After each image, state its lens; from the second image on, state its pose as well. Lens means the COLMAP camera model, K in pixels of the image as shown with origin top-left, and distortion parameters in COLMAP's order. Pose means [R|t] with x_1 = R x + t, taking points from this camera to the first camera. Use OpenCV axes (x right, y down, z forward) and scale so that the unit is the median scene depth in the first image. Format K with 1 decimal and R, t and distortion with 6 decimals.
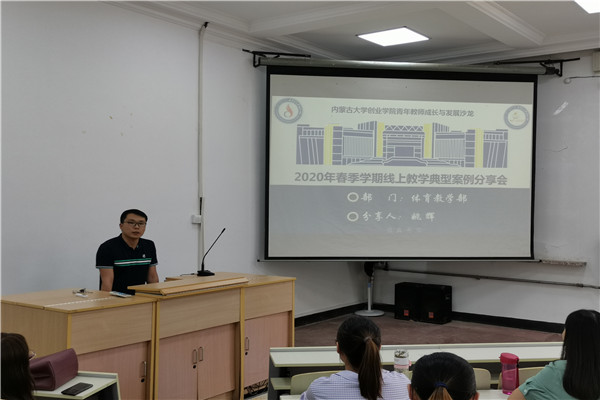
lens RADIAL K [[679.2, 0, 300.0], [0, 679.2, 200.0], [0, 0, 1]] dist [0.094308, -0.000407]
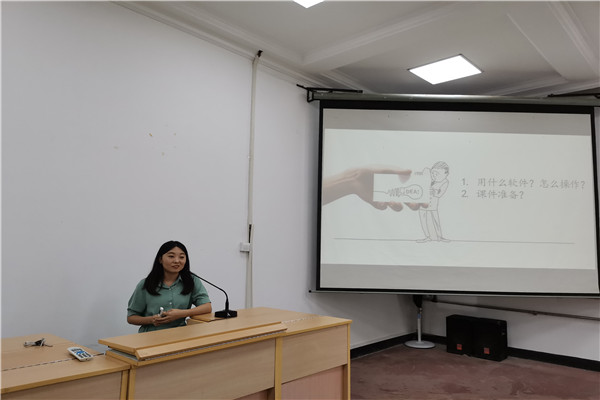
lens RADIAL K [[449.9, 0, 300.0], [0, 449.9, 200.0], [0, 0, 1]] dist [0.102418, -0.132134]
pose [[0.994719, -0.000383, -0.102637, -0.008237], [-0.009365, 0.995483, -0.094480, 0.018615], [0.102209, 0.094942, 0.990222, 0.323810]]
